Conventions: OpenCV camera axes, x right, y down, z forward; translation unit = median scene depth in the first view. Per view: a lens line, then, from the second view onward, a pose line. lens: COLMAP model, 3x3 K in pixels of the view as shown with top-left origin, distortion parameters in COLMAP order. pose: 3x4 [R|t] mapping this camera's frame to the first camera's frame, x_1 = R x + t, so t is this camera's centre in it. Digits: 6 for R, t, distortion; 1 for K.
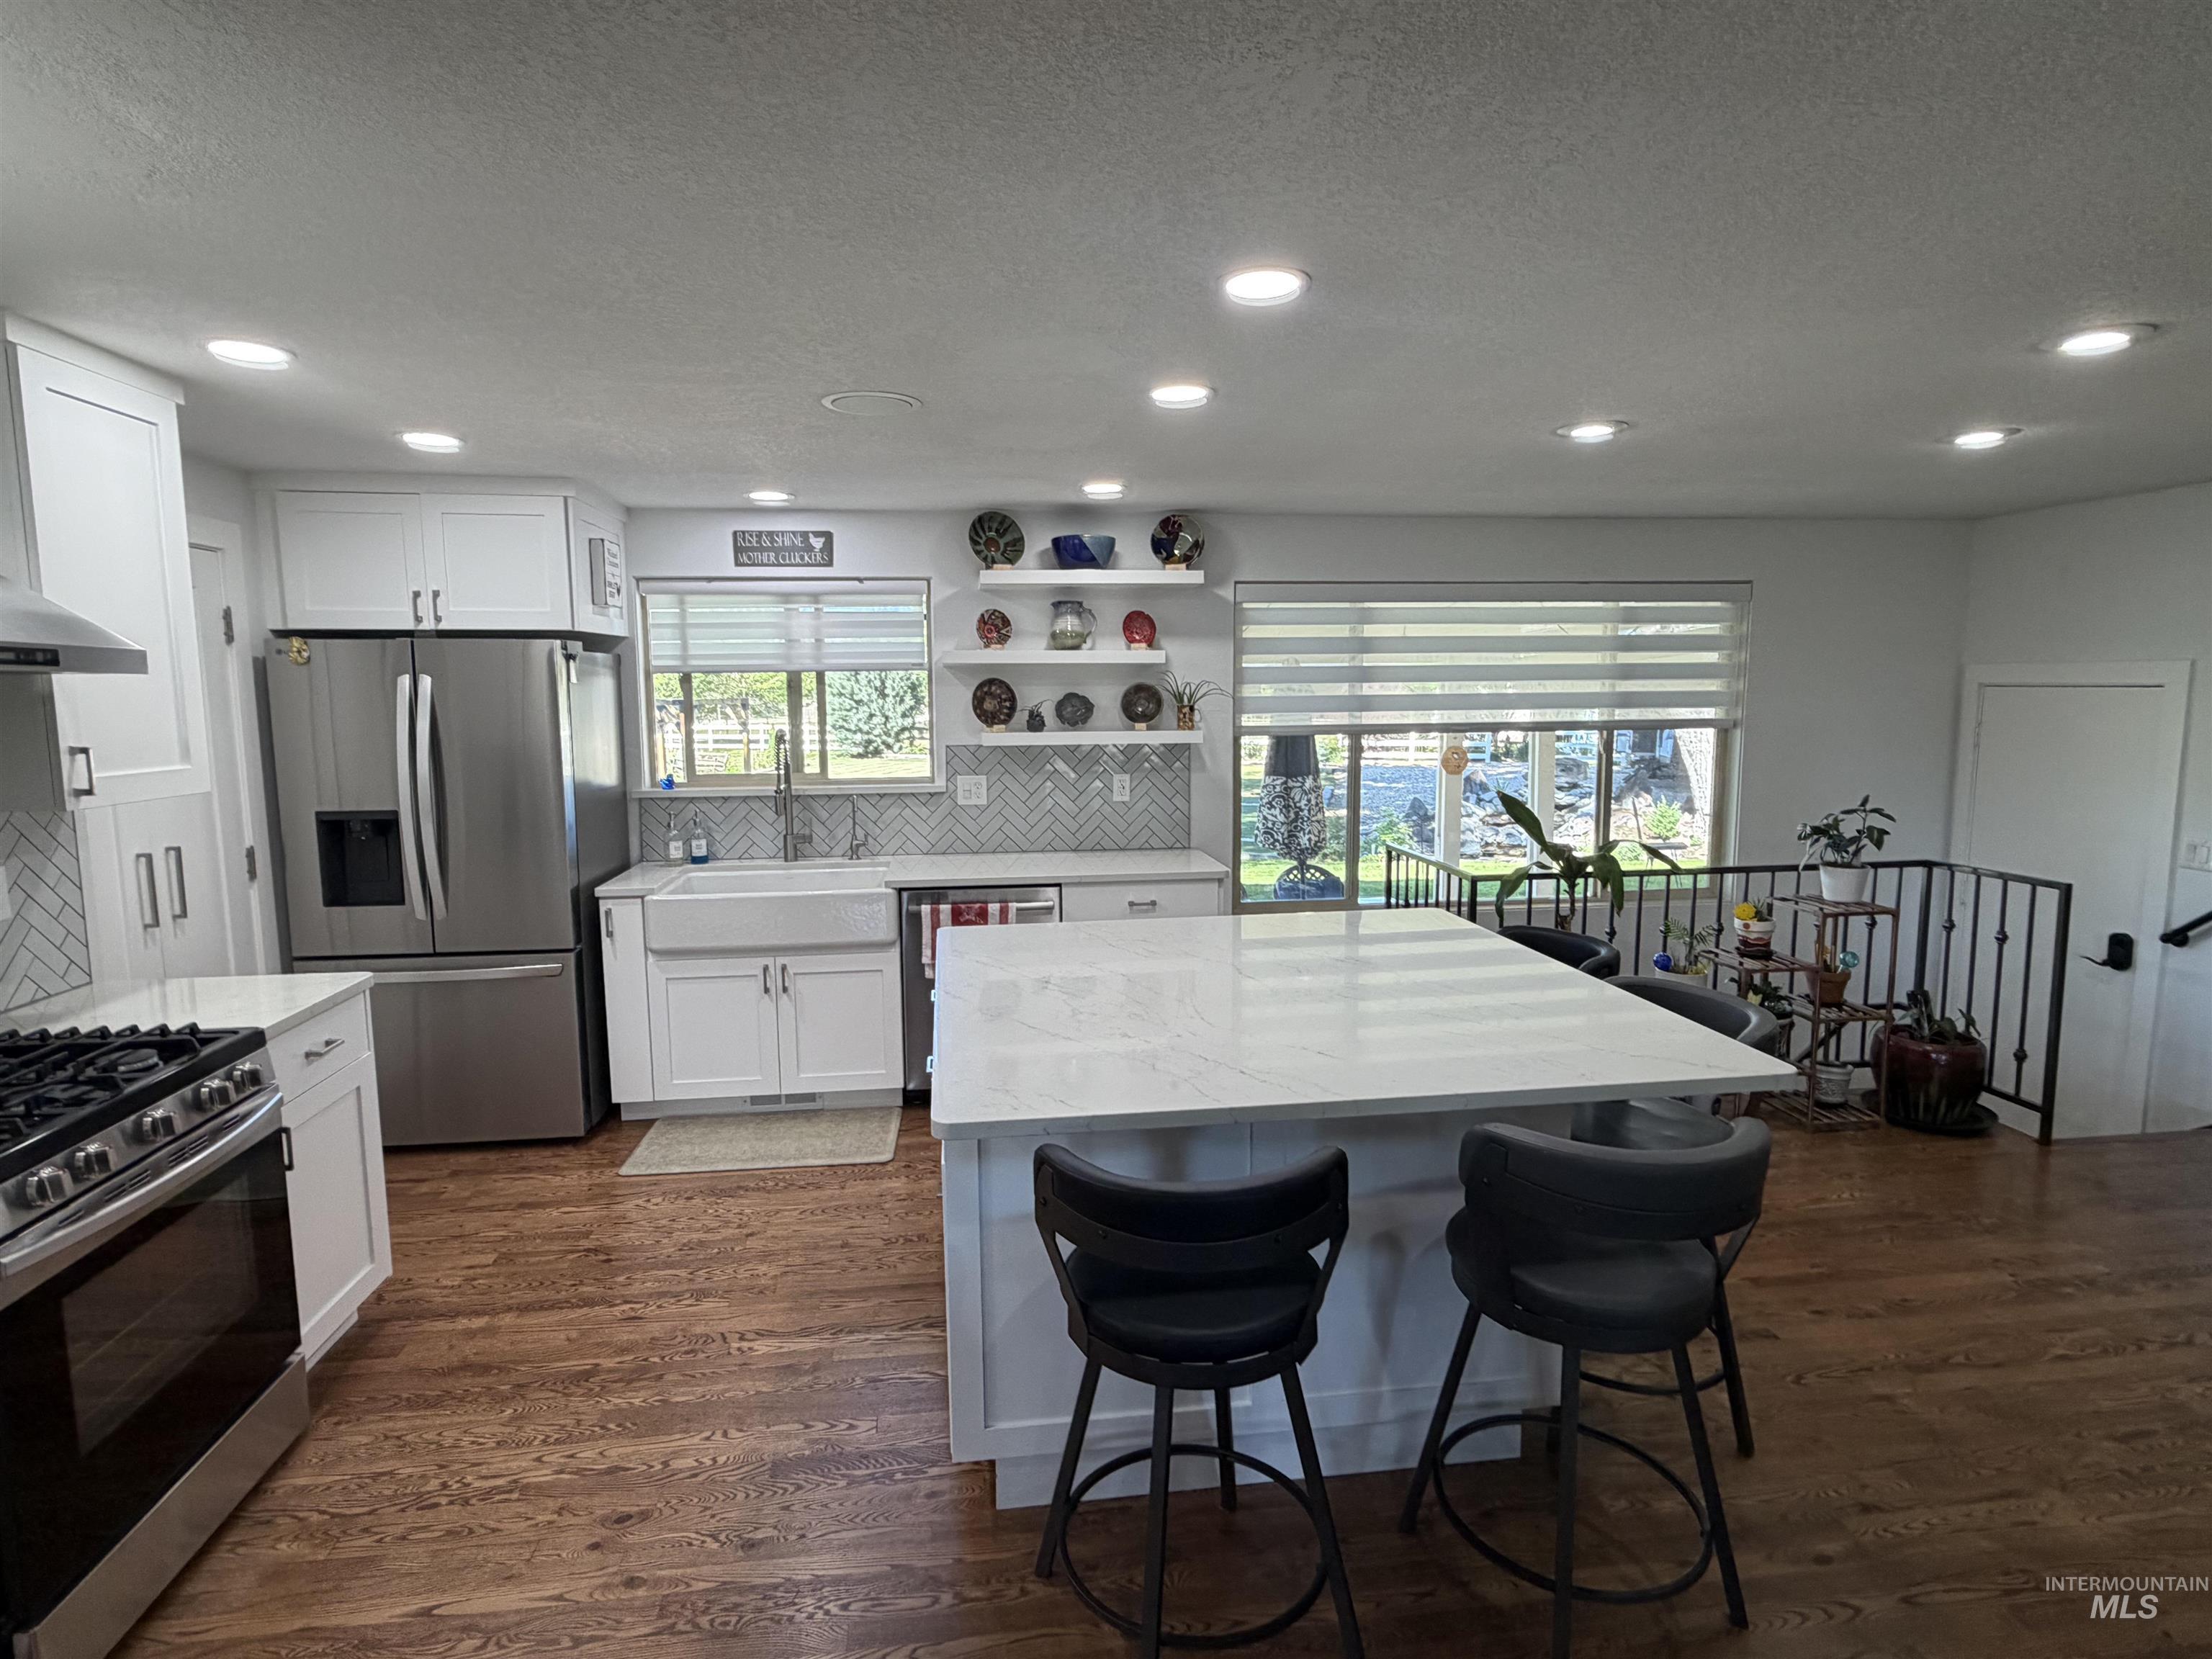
lens RADIAL K [[1174.5, 0, 1100.9], [0, 1174.5, 821.7], [0, 0, 1]] dist [-0.002004, 0.000187]
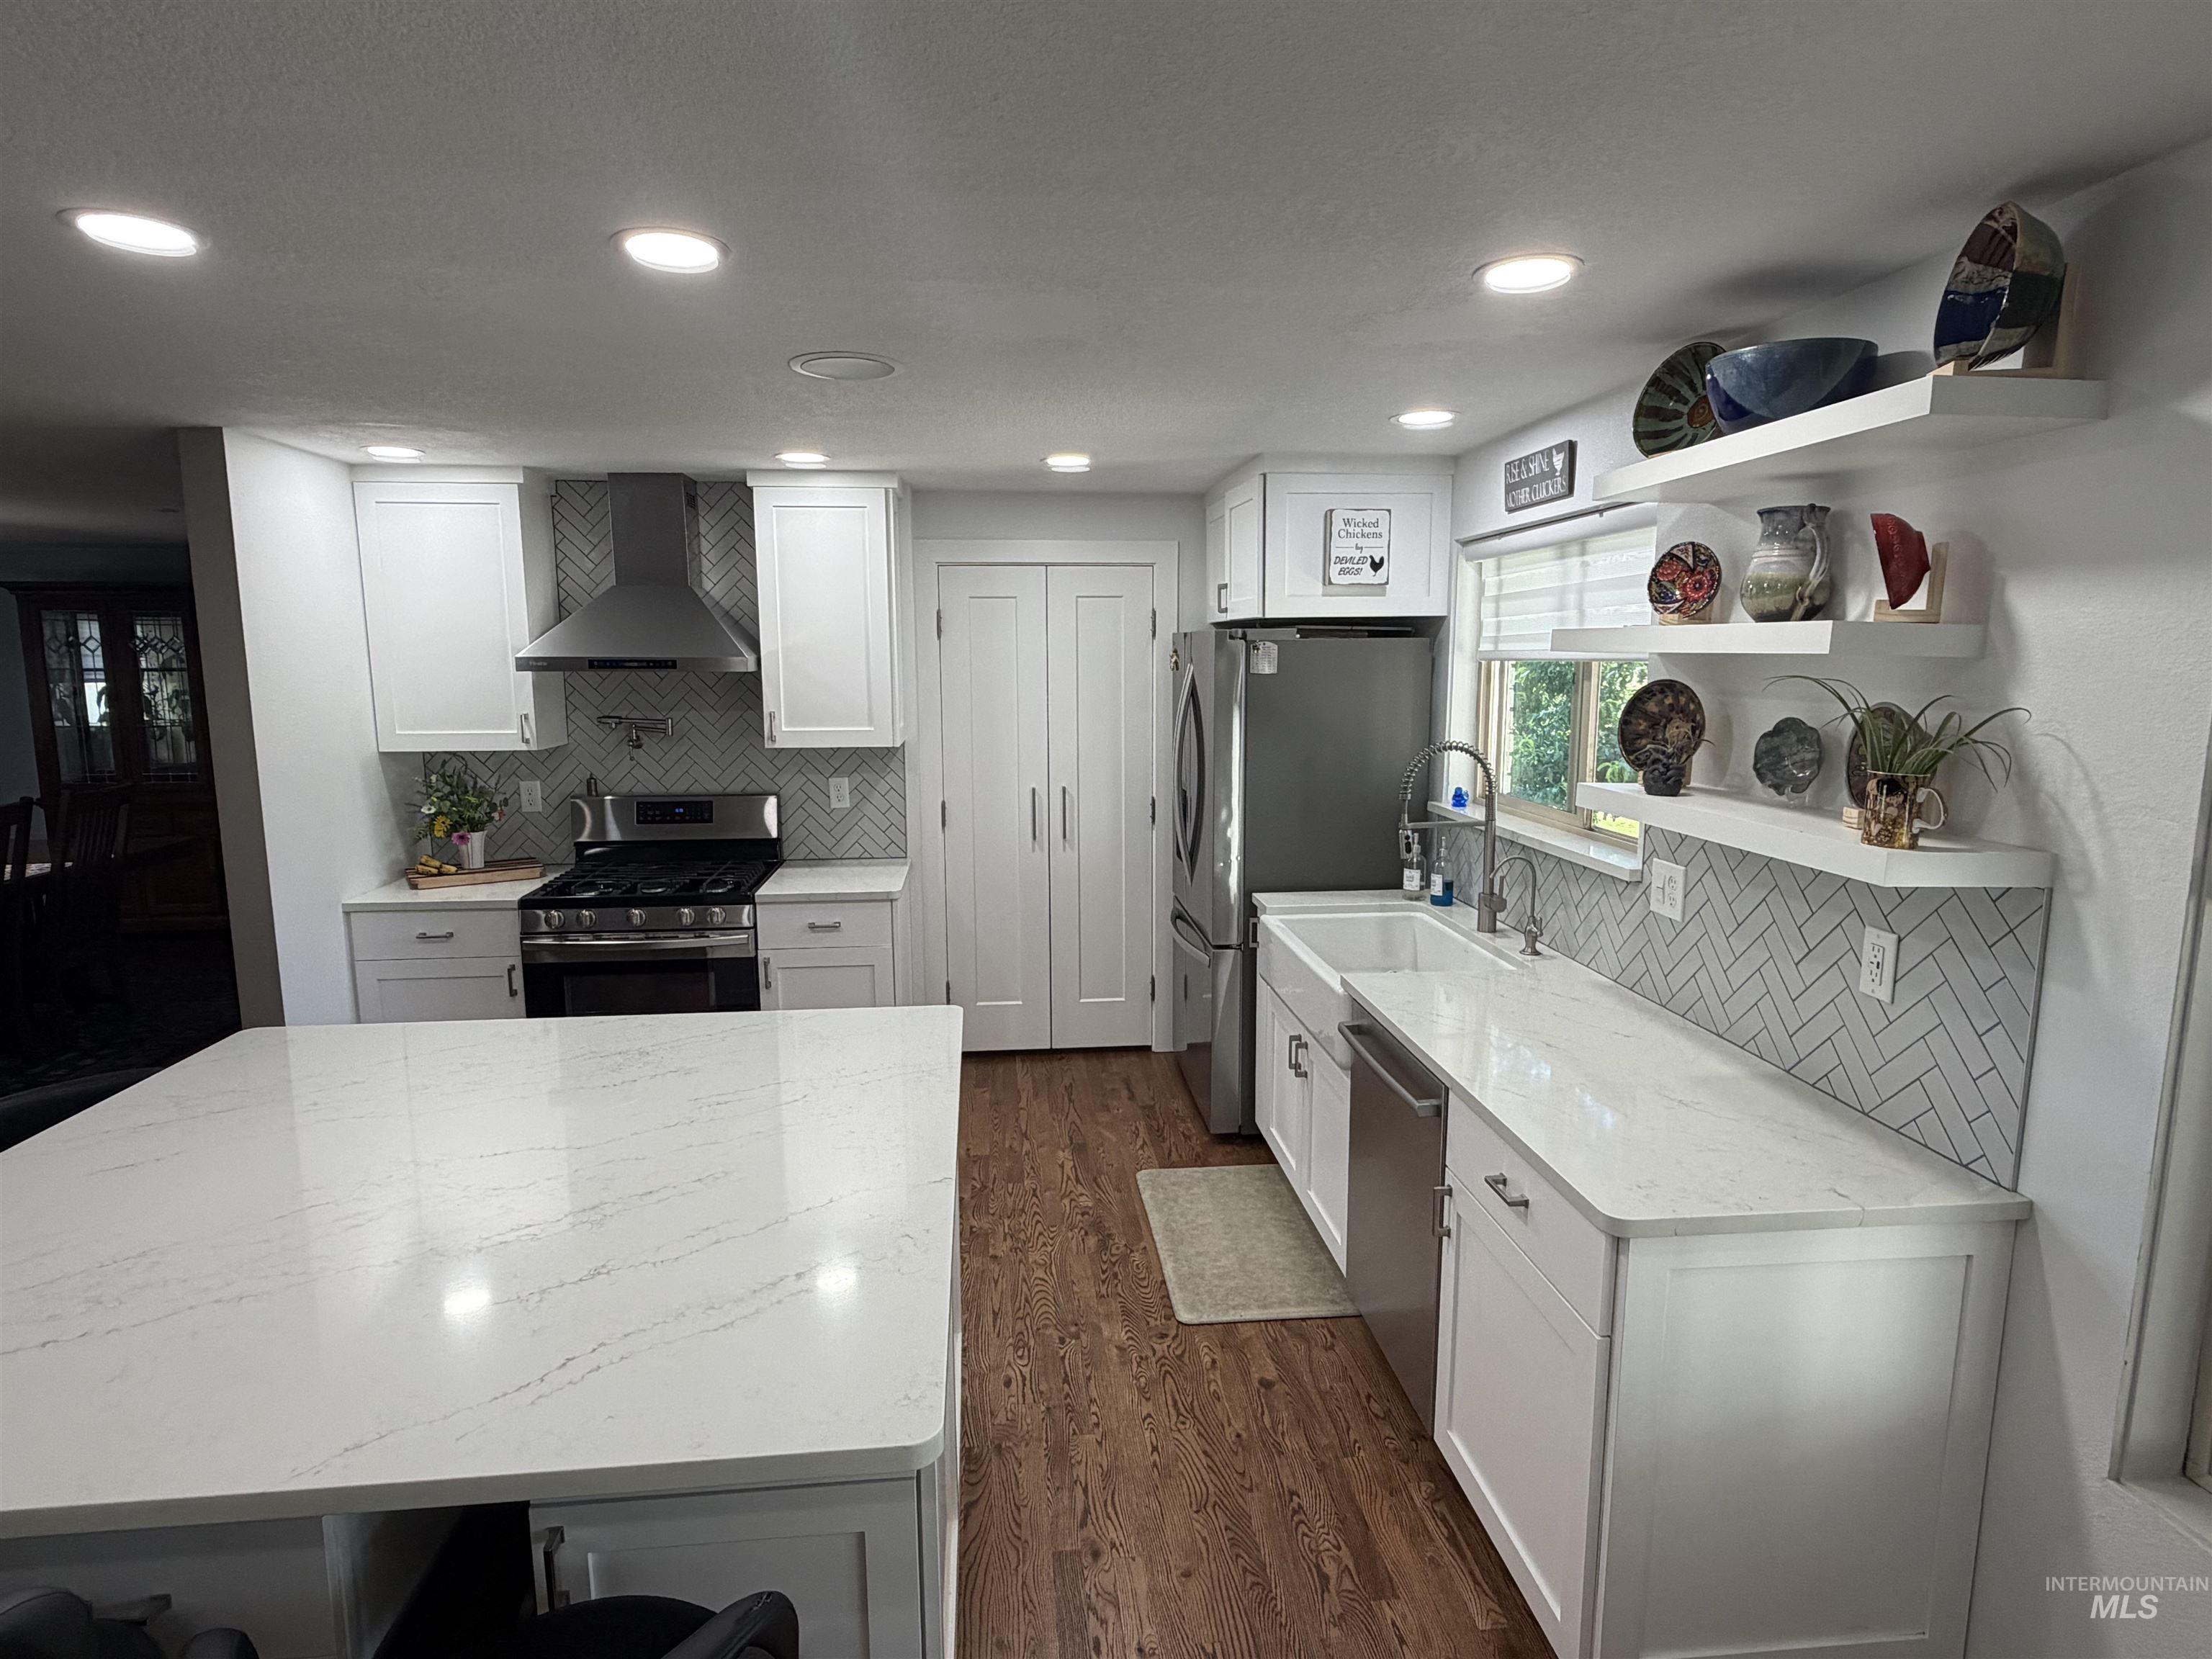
lens RADIAL K [[1174.5, 0, 1100.9], [0, 1174.5, 821.7], [0, 0, 1]] dist [-0.002004, 0.000187]
pose [[-0.033682, 0.151418, -0.987896, 0.431591], [-0.109450, 0.981953, 0.154239, -0.114436], [0.993421, 0.113320, -0.016501, 0.777709]]
